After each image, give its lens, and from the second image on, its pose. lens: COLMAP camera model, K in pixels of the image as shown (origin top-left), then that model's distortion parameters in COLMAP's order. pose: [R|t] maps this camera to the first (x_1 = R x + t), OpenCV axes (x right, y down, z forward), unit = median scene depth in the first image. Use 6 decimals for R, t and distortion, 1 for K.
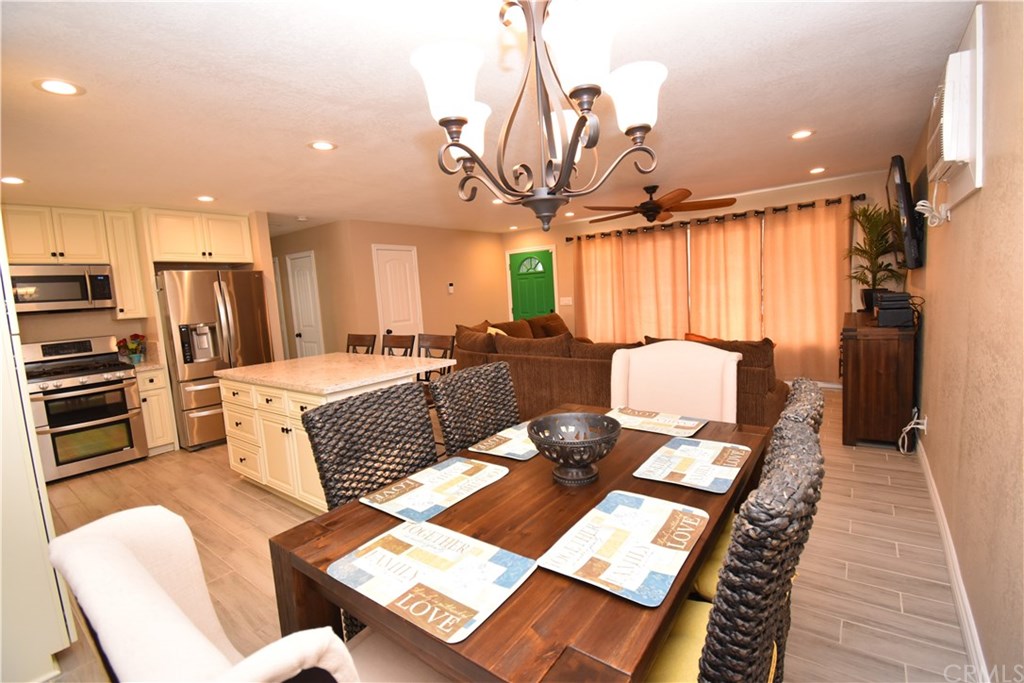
lens RADIAL K [[451.7, 0, 515.8], [0, 451.7, 338.8], [0, 0, 1]] dist [0.023110, -0.027956]
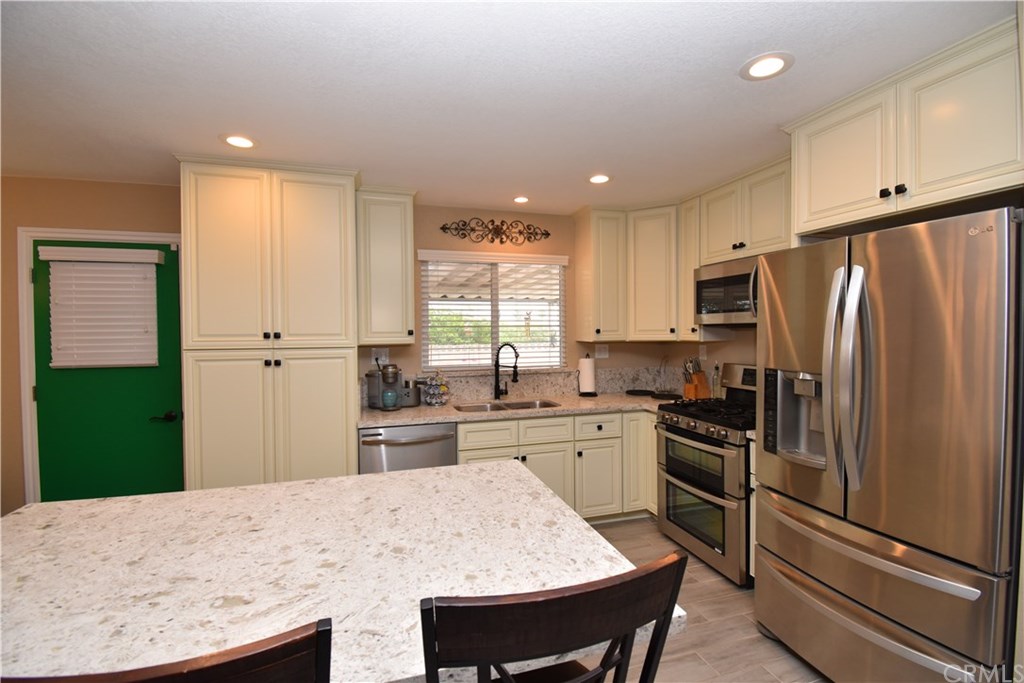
lens RADIAL K [[451.7, 0, 515.8], [0, 451.7, 338.8], [0, 0, 1]] dist [0.023110, -0.027956]
pose [[-0.583542, 0.077959, -0.808332, -0.200440], [-0.041777, 0.991182, 0.125753, -0.105502], [0.811007, 0.107152, -0.575139, 1.020704]]
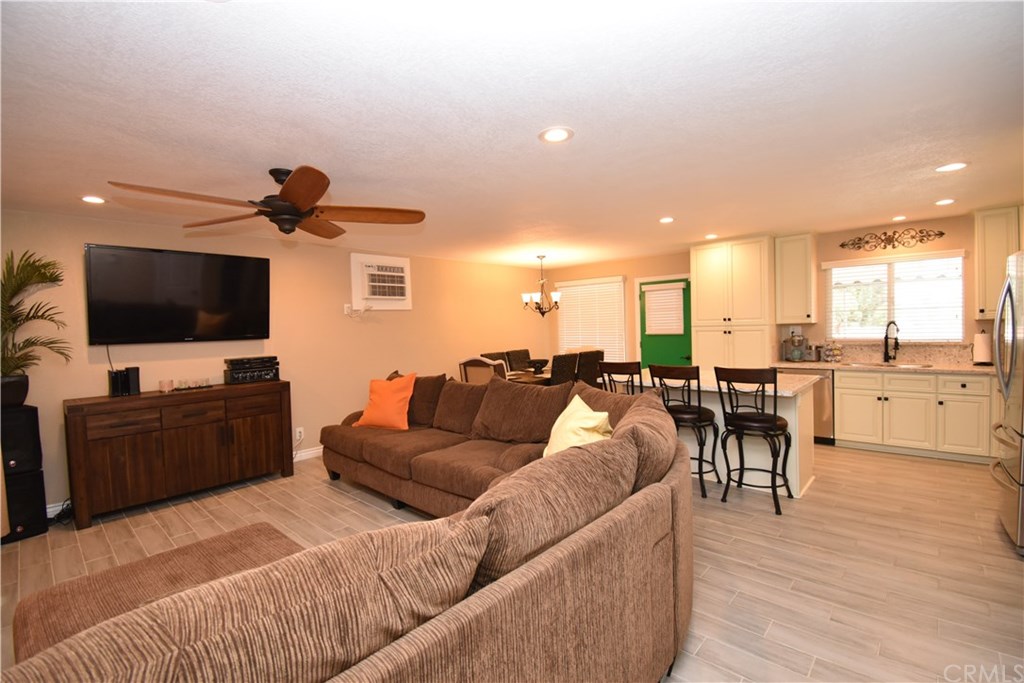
lens RADIAL K [[451.7, 0, 515.8], [0, 451.7, 338.8], [0, 0, 1]] dist [0.023110, -0.027956]
pose [[-0.991126, 0.088543, 0.099143, -0.033328], [0.100997, 0.986541, 0.128592, -0.189536], [-0.086422, 0.137464, -0.986729, 1.714660]]
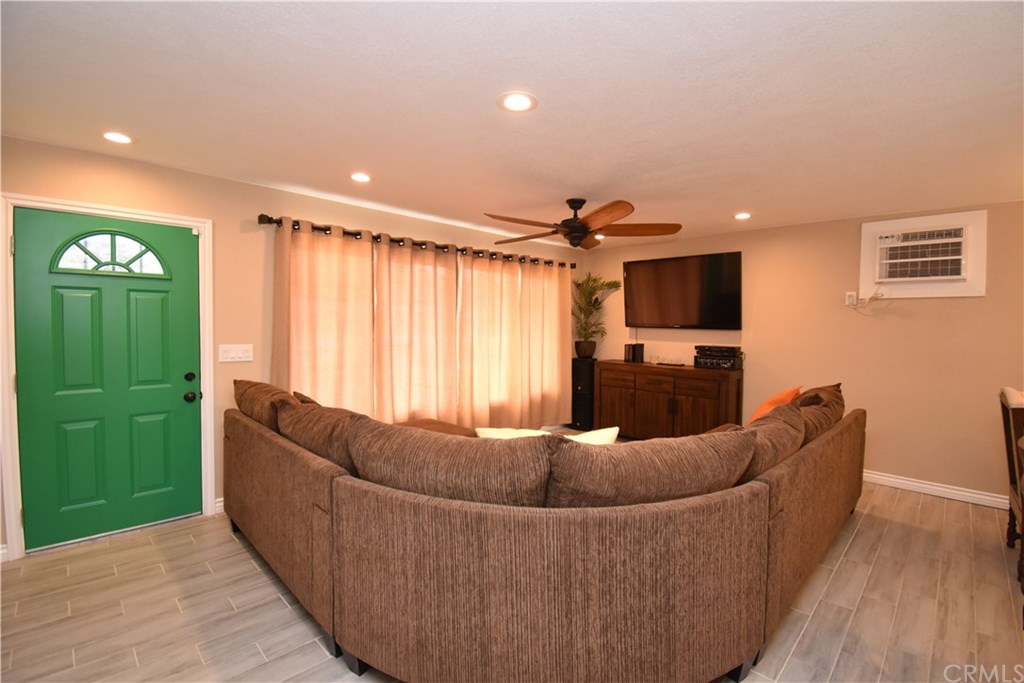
lens RADIAL K [[451.7, 0, 515.8], [0, 451.7, 338.8], [0, 0, 1]] dist [0.023110, -0.027956]
pose [[0.131164, 0.023696, 0.991077, -0.493528], [0.082156, 0.996016, -0.034687, -0.098367], [-0.987951, 0.085972, 0.128694, 1.119736]]
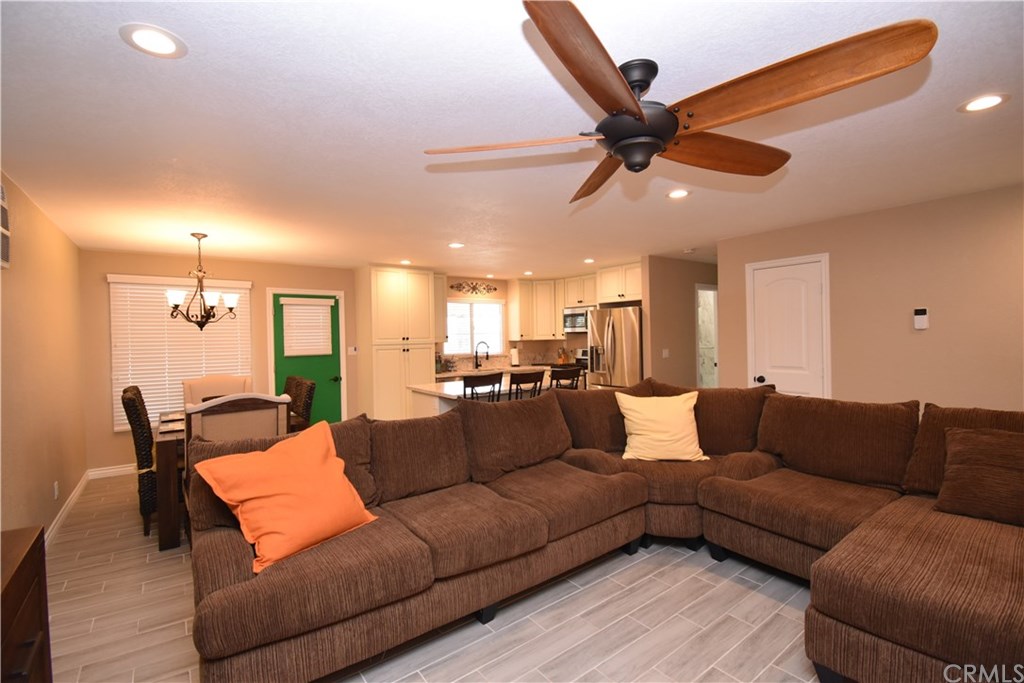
lens RADIAL K [[451.7, 0, 515.8], [0, 451.7, 338.8], [0, 0, 1]] dist [0.023110, -0.027956]
pose [[-0.274098, 0.072001, -0.959003, 0.735701], [-0.063730, 0.993642, 0.092816, -0.171890], [0.959588, 0.086558, -0.267766, 1.120895]]
